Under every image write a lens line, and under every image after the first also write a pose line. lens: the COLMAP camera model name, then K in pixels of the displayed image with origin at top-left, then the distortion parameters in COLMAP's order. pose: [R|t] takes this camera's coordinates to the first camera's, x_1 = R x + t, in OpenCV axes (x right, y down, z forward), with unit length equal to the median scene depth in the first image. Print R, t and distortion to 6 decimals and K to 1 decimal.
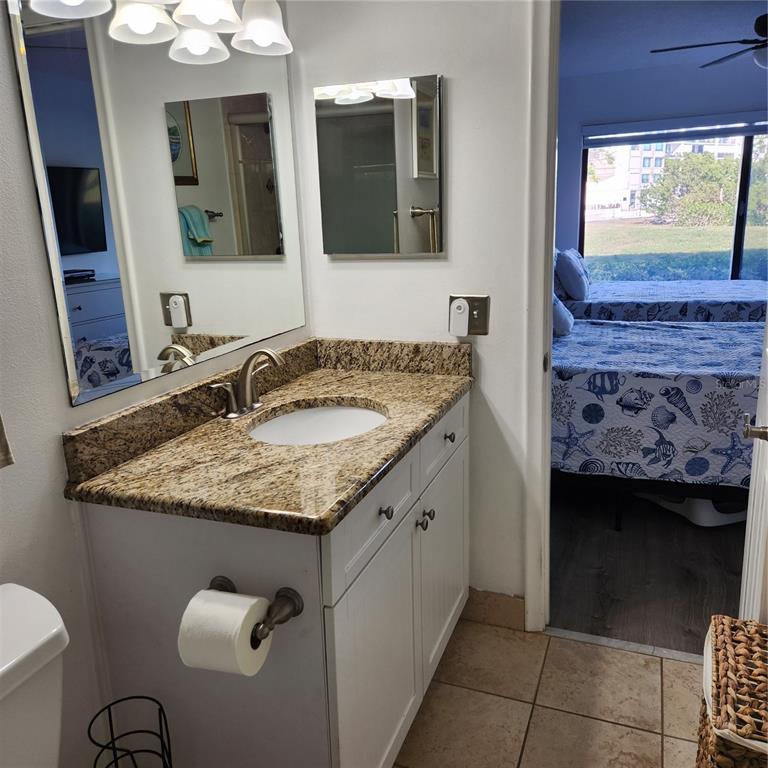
lens RADIAL K [[687.9, 0, 386.9], [0, 687.9, 379.6], [0, 0, 1]] dist [0.094529, -0.085317]
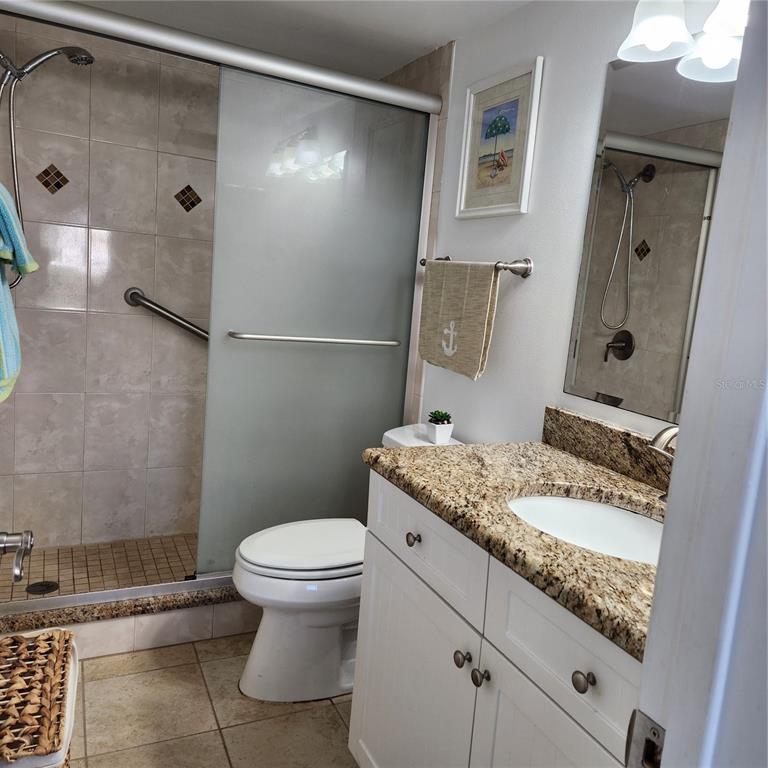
lens RADIAL K [[687.9, 0, 386.9], [0, 687.9, 379.6], [0, 0, 1]] dist [0.094529, -0.085317]
pose [[-0.694715, 0.083225, -0.714454, 0.643806], [-0.232474, 0.913995, 0.332520, -0.300860], [0.680682, 0.397098, -0.615618, 1.359969]]
